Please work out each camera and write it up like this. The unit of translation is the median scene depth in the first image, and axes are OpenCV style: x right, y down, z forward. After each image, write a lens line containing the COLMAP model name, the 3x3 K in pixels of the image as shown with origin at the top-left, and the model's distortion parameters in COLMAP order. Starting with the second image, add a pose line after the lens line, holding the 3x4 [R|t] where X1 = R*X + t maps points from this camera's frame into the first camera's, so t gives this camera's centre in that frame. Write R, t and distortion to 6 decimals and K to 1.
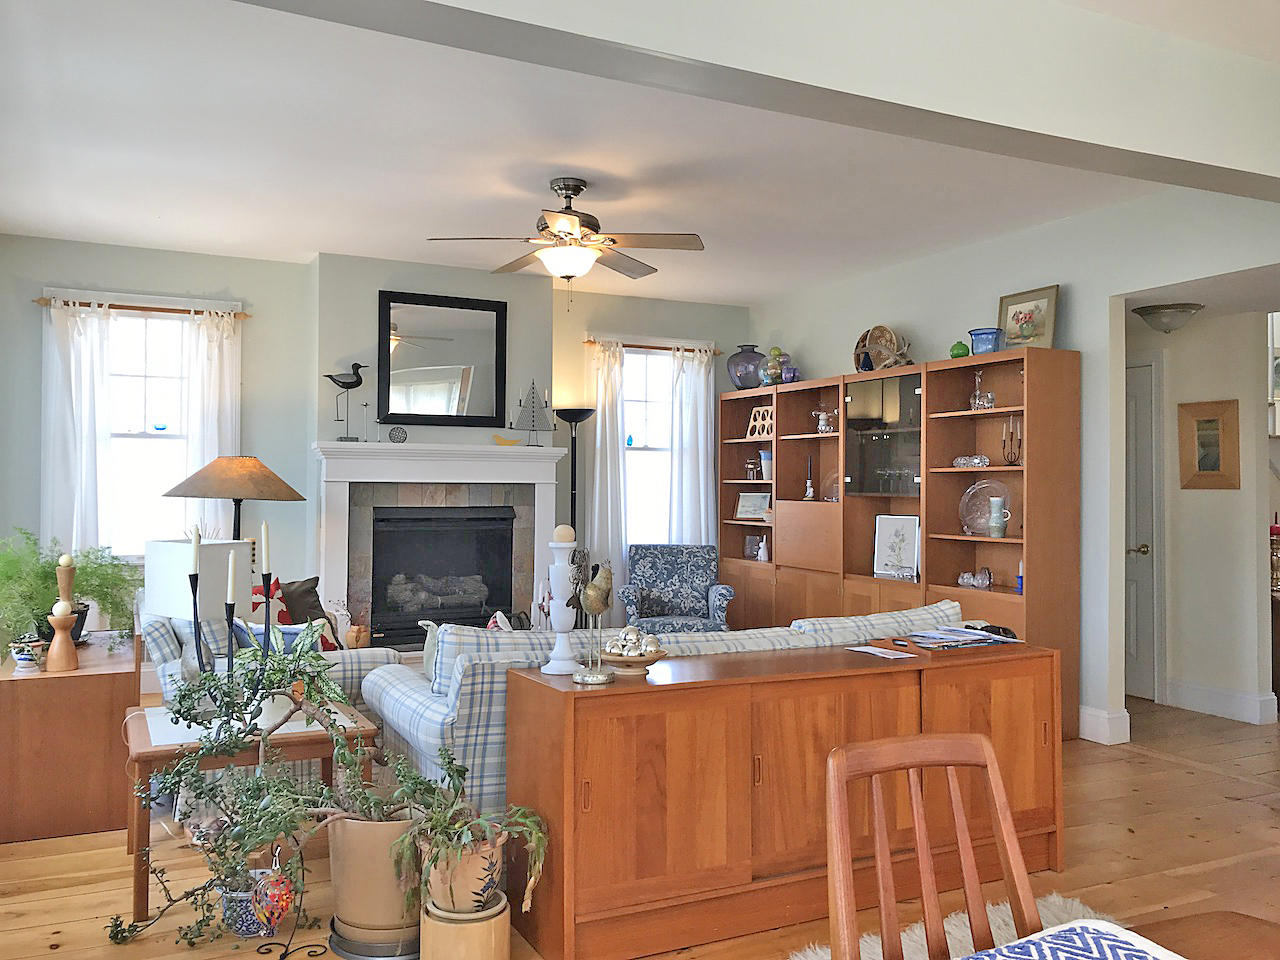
lens RADIAL K [[1050.8, 0, 640.0], [0, 1050.8, 480.0], [0, 0, 1]] dist [0.094762, -0.005940]
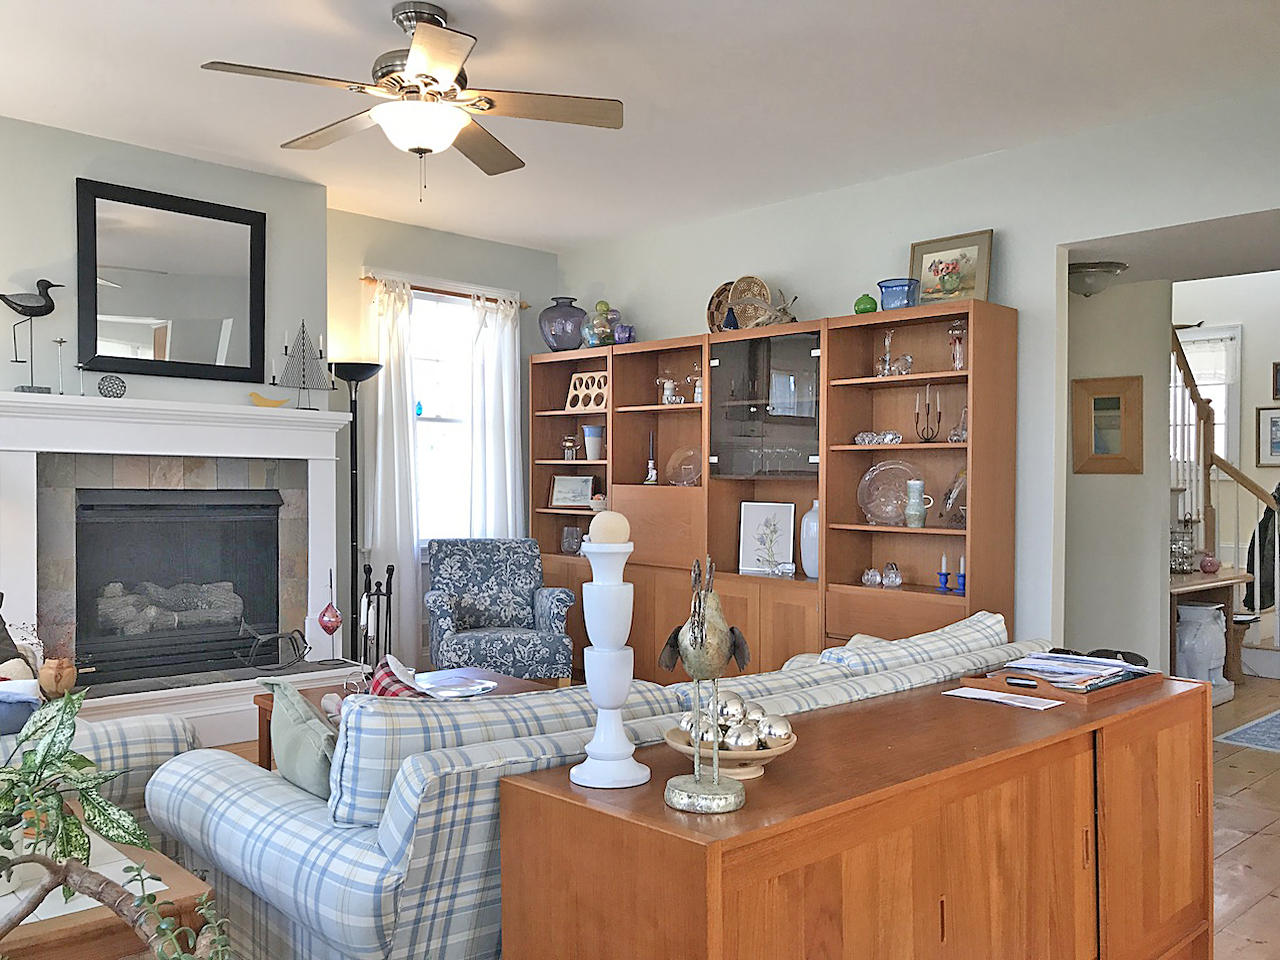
lens RADIAL K [[1050.0, 0, 643.0], [0, 1050.0, 524.3], [0, 0, 1]] dist [0.033866, -0.016398]
pose [[0.955560, -0.004276, 0.294767, -0.099112], [-0.010776, 0.998720, 0.049421, 0.010220], [-0.294601, -0.050401, 0.954290, 0.217806]]
